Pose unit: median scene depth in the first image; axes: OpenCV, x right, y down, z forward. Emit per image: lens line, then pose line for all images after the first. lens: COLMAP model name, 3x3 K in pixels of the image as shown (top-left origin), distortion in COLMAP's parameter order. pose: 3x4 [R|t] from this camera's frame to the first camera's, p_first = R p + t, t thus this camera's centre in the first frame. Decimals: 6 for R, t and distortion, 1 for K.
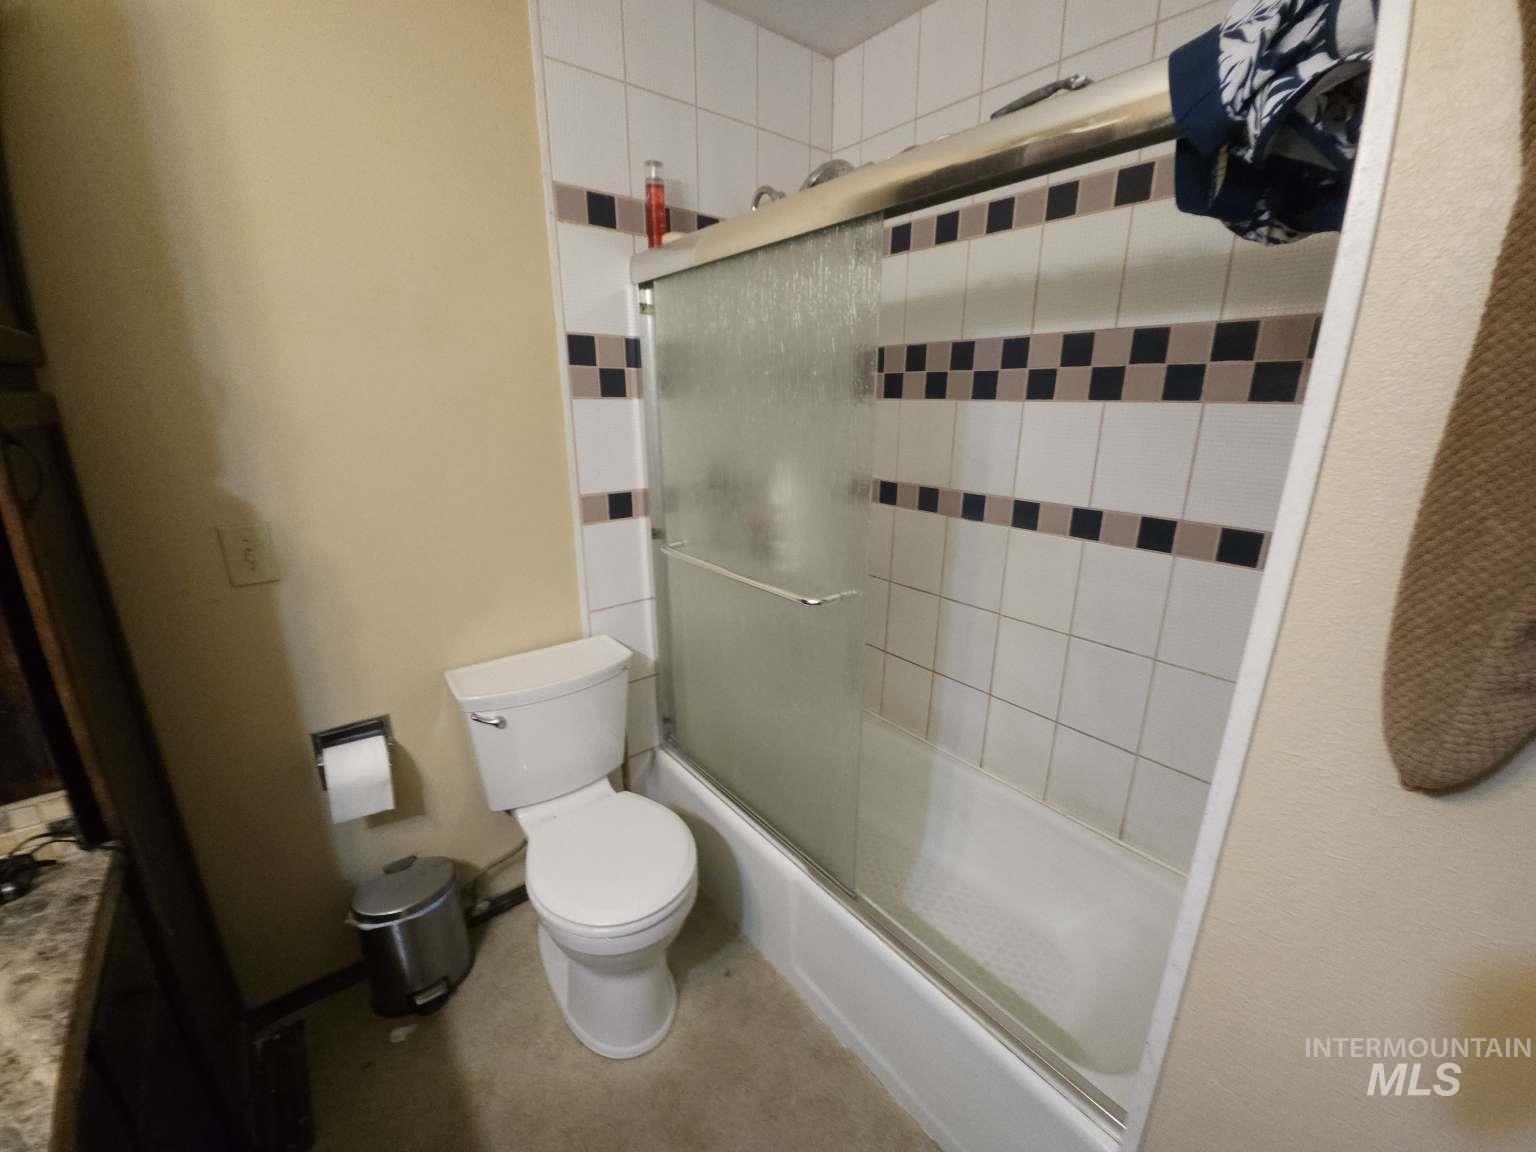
lens RADIAL K [[604.8, 0, 768.0], [0, 604.8, 576.0], [0, 0, 1]] dist [0.000670, -0.012720]
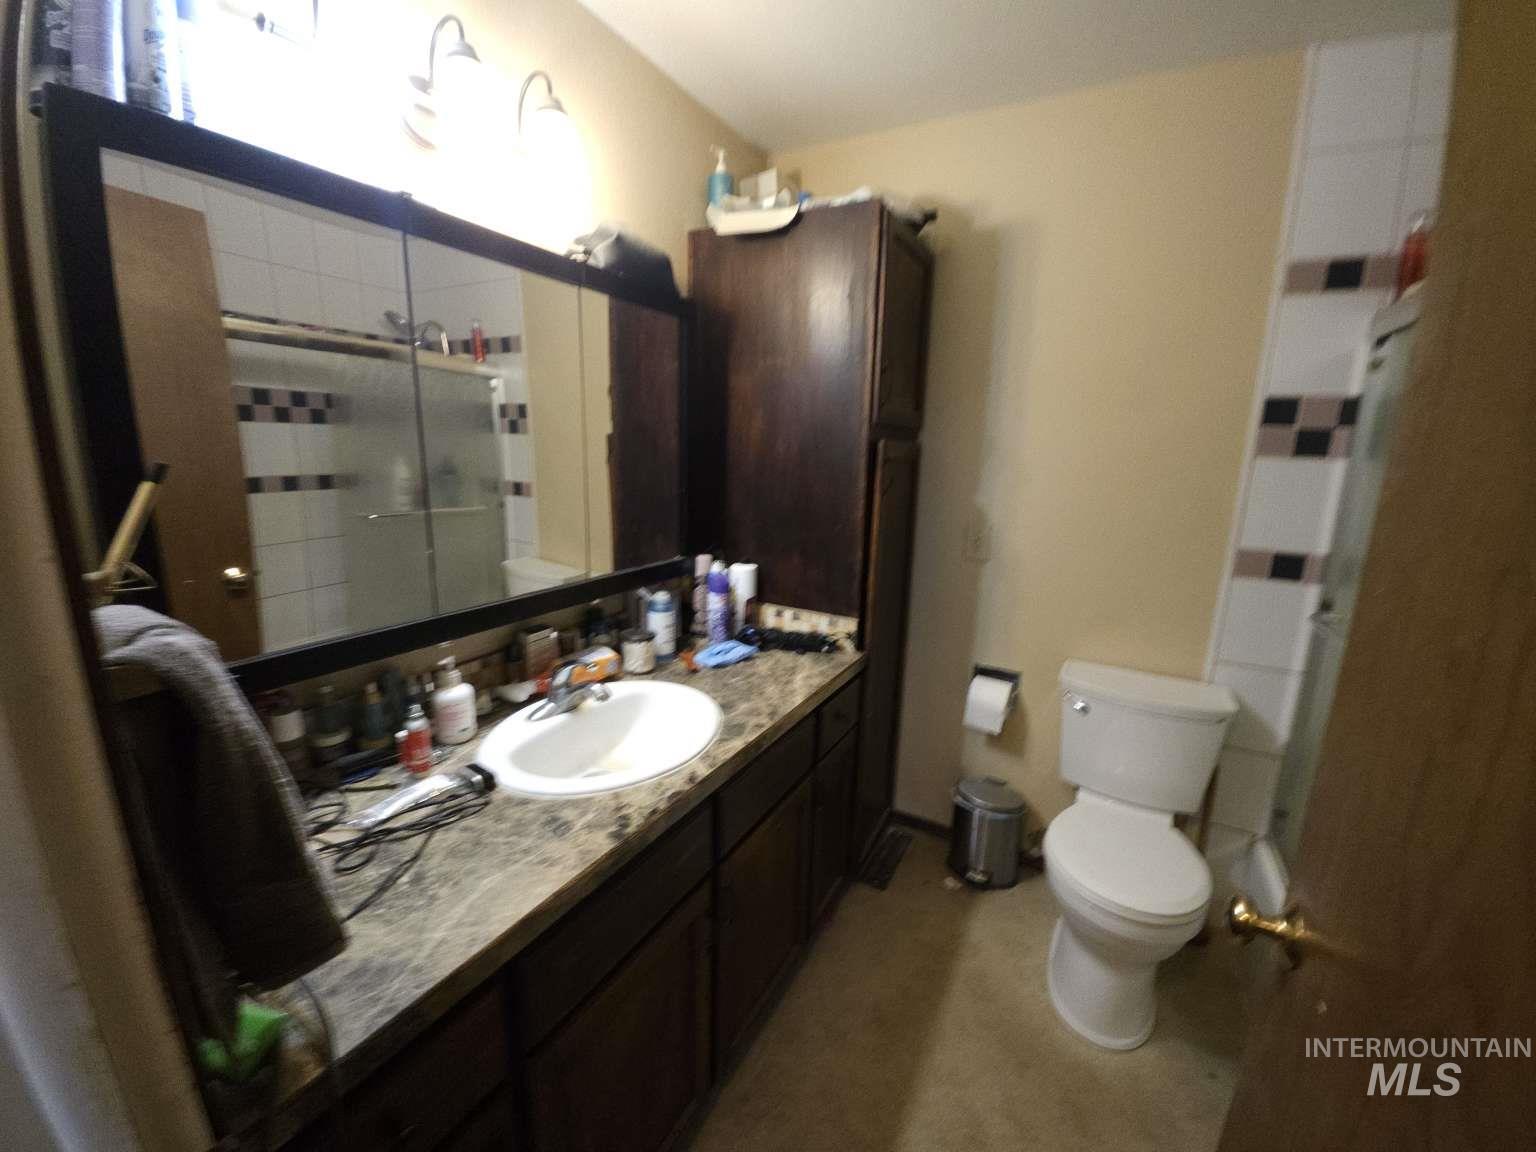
lens RADIAL K [[604.8, 0, 768.0], [0, 604.8, 576.0], [0, 0, 1]] dist [0.000670, -0.012720]
pose [[0.357840, 0.197700, -0.912615, 0.383629], [-0.287814, 0.953100, 0.093617, 0.051863], [0.888321, 0.229163, 0.397958, -0.125571]]
